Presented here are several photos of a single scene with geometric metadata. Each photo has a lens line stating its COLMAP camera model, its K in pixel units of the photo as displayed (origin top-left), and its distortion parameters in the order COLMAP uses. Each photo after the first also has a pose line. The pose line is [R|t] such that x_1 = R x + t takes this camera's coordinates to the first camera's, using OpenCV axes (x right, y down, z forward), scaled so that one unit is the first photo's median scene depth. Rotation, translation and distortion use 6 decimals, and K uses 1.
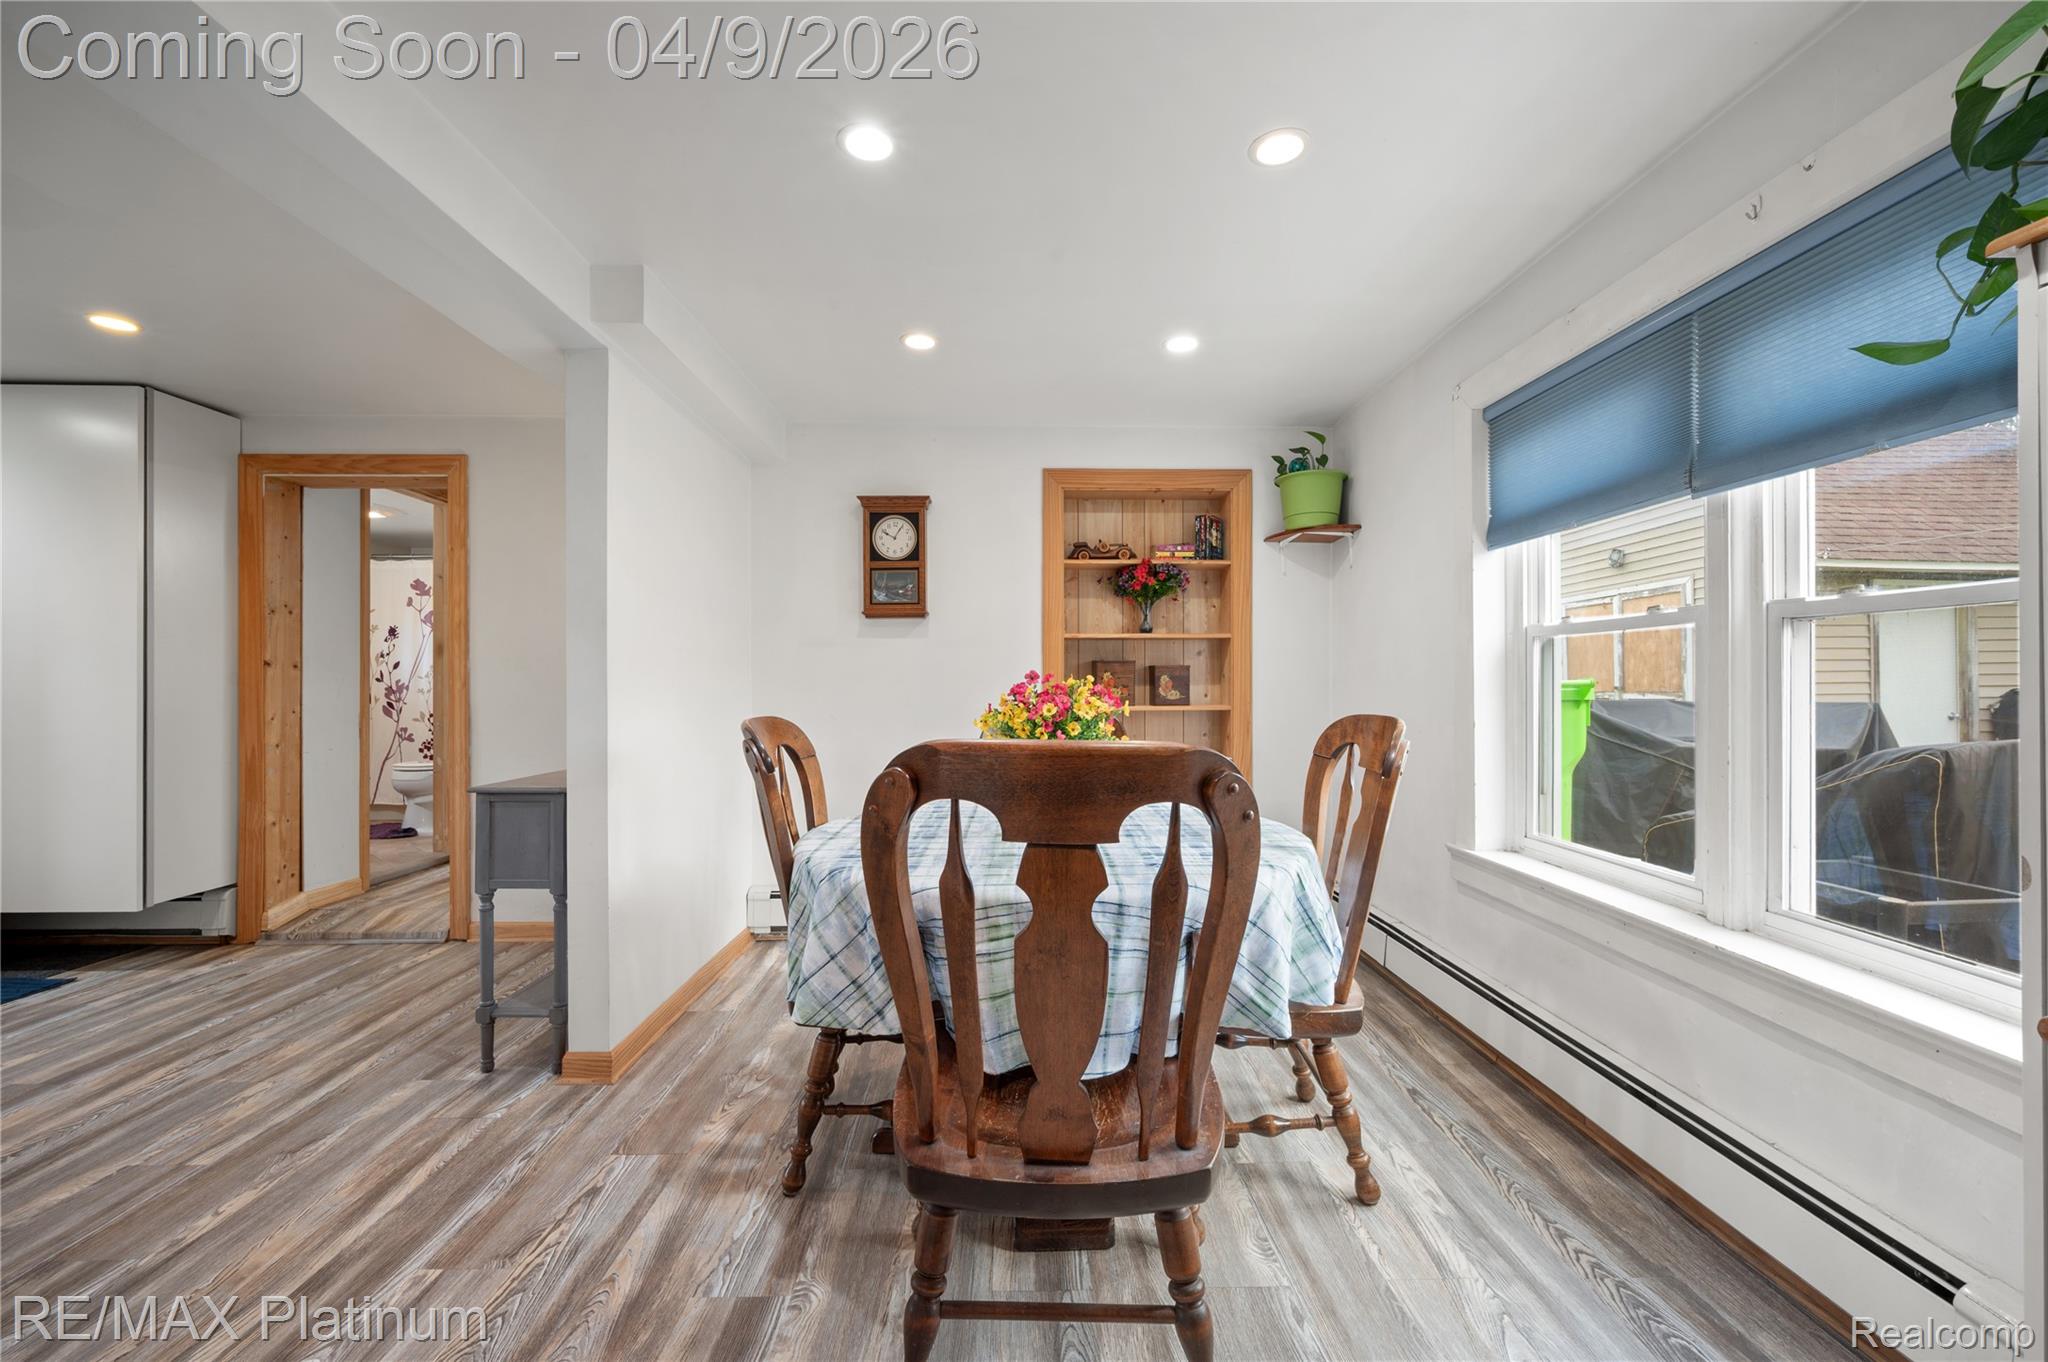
lens RADIAL K [[808.5, 0, 1025.5], [0, 808.5, 685.6], [0, 0, 1]] dist [0.000352, 0.000060]
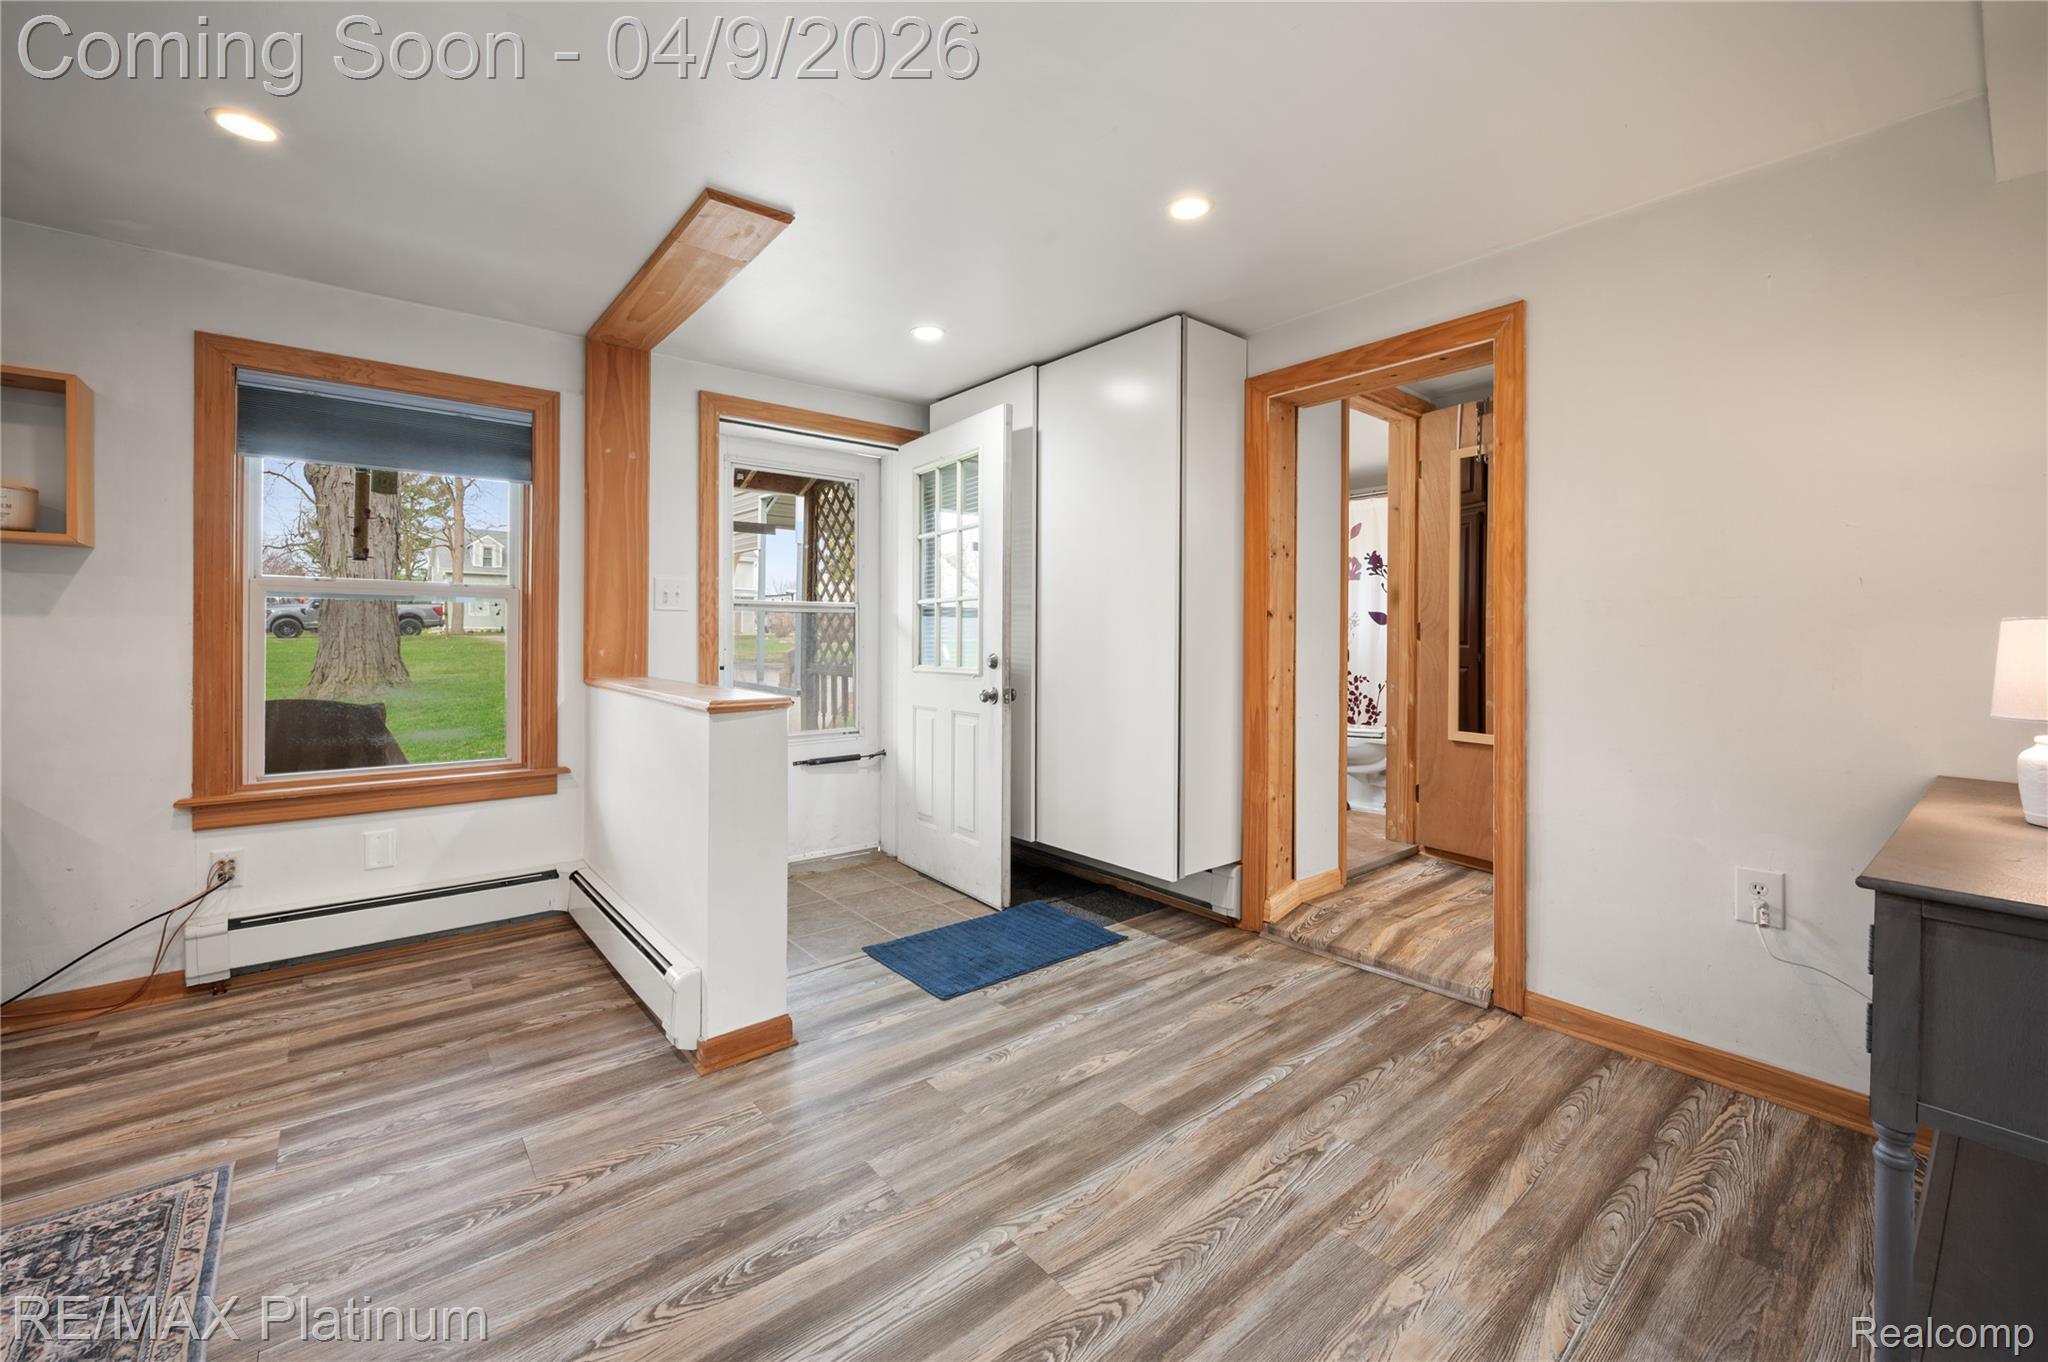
lens RADIAL K [[811.7, 0, 1027.7], [0, 811.7, 650.3], [0, 0, 1]] dist [0.008679, -0.000131]
pose [[0.629127, 0.015620, -0.777146, -0.426670], [-0.007071, 0.999872, 0.014372, 0.000947], [0.777270, -0.003547, 0.629157, 0.250770]]
